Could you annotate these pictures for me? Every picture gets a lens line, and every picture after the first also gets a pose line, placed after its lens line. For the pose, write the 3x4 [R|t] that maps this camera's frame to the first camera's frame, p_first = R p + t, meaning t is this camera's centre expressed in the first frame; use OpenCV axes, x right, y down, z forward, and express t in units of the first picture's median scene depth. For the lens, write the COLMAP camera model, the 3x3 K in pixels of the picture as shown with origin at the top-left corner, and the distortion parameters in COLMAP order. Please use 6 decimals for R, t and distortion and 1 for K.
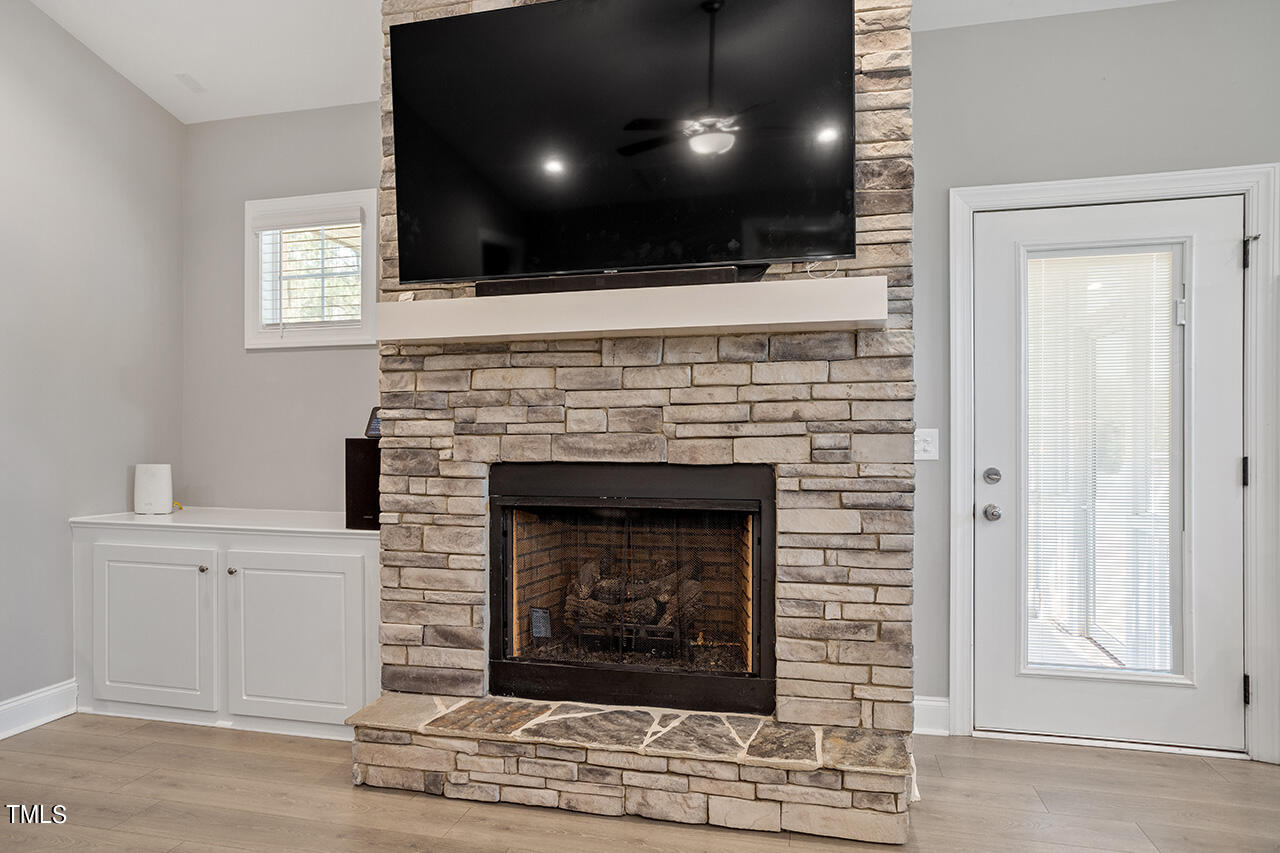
lens RADIAL K [[785.9, 0, 637.3], [0, 785.9, 432.5], [0, 0, 1]] dist [-0.026854, 0.002003]
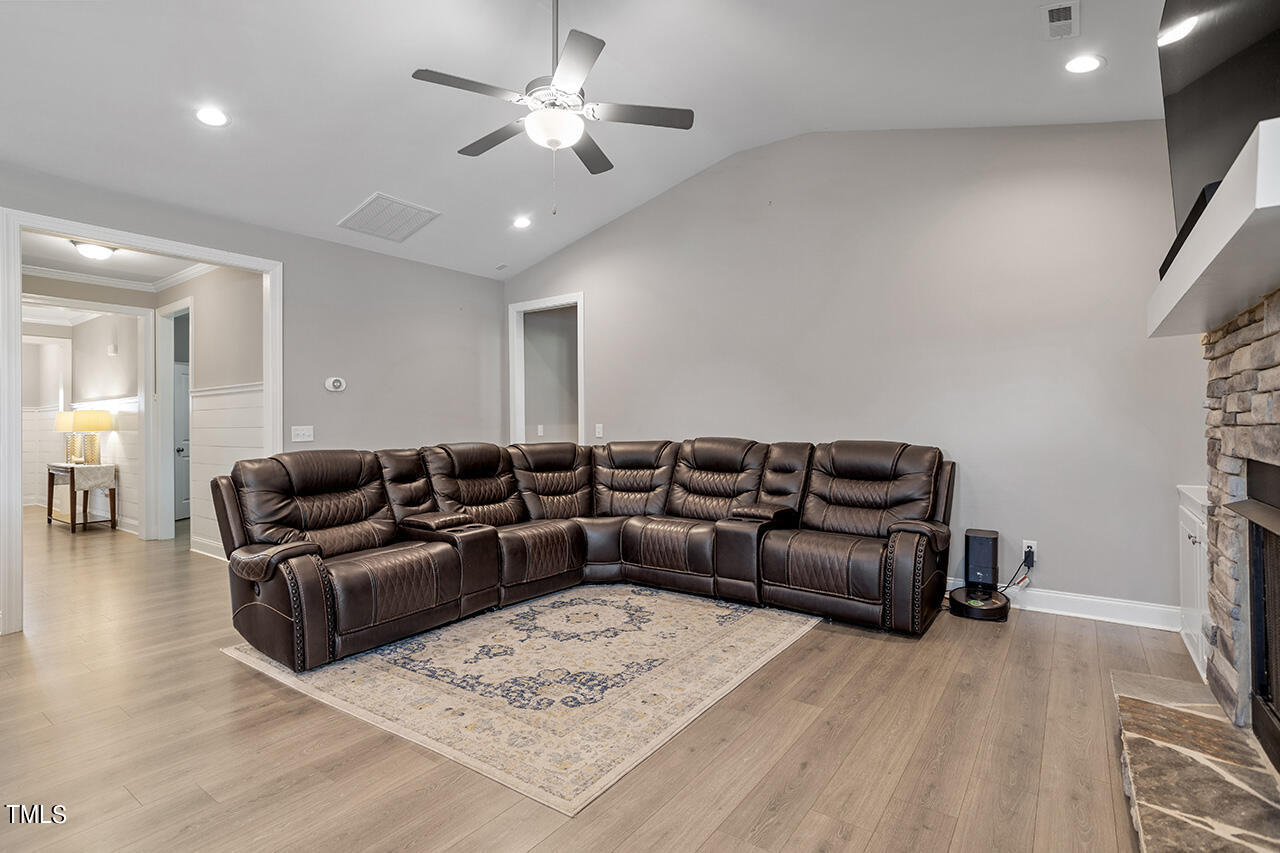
lens RADIAL K [[616.5, 0, 637.5], [0, 616.5, 408.3], [0, 0, 1]] dist [-0.046389, 0.025920]
pose [[-0.376657, -0.018593, -0.926166, 0.749347], [0.011542, 0.999627, -0.024761, -0.009703], [0.926281, -0.020016, -0.376302, 0.692185]]
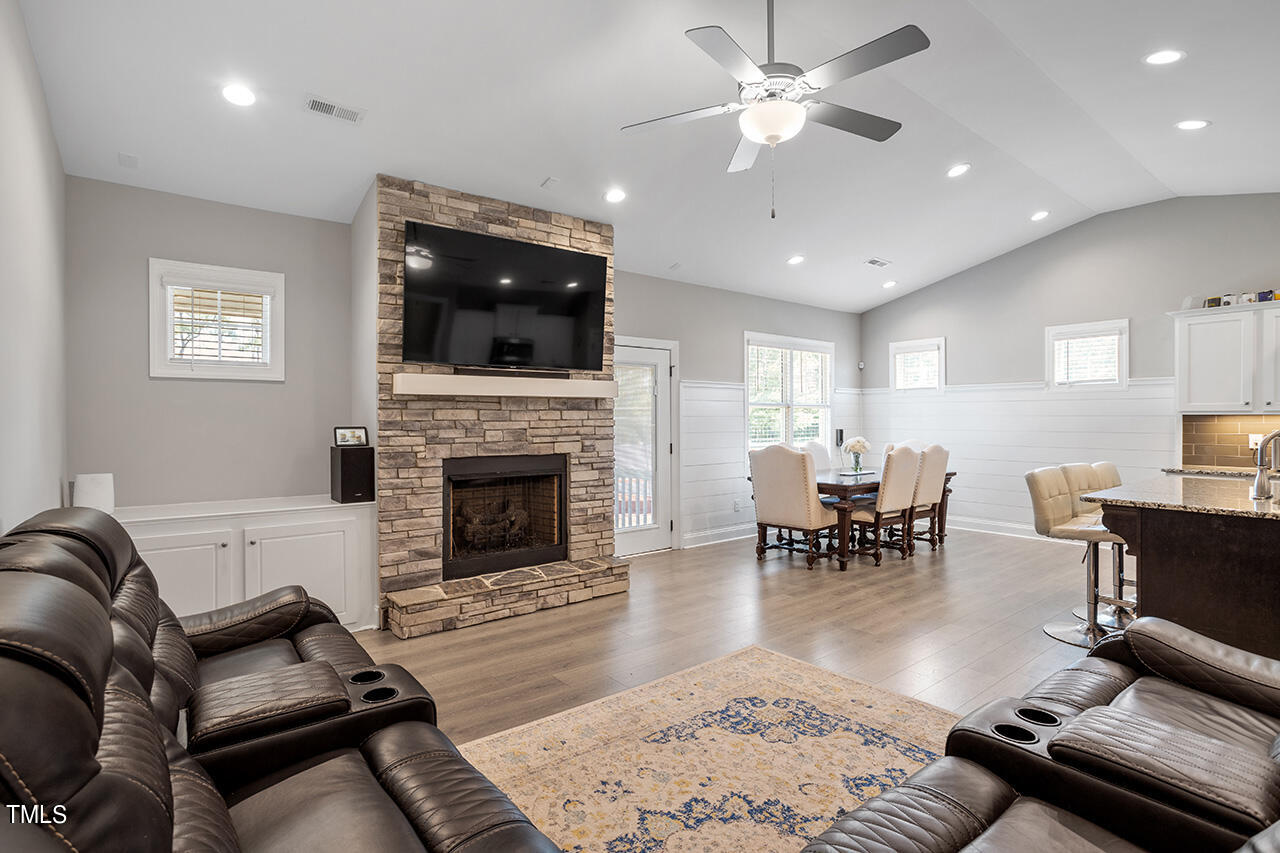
lens RADIAL K [[616.5, 0, 637.5], [0, 616.5, 408.3], [0, 0, 1]] dist [-0.046389, 0.025920]
pose [[0.614085, 0.015468, 0.789088, -1.157389], [-0.002415, 0.999840, -0.017719, -0.062642], [-0.789236, 0.008975, 0.614024, -0.306490]]
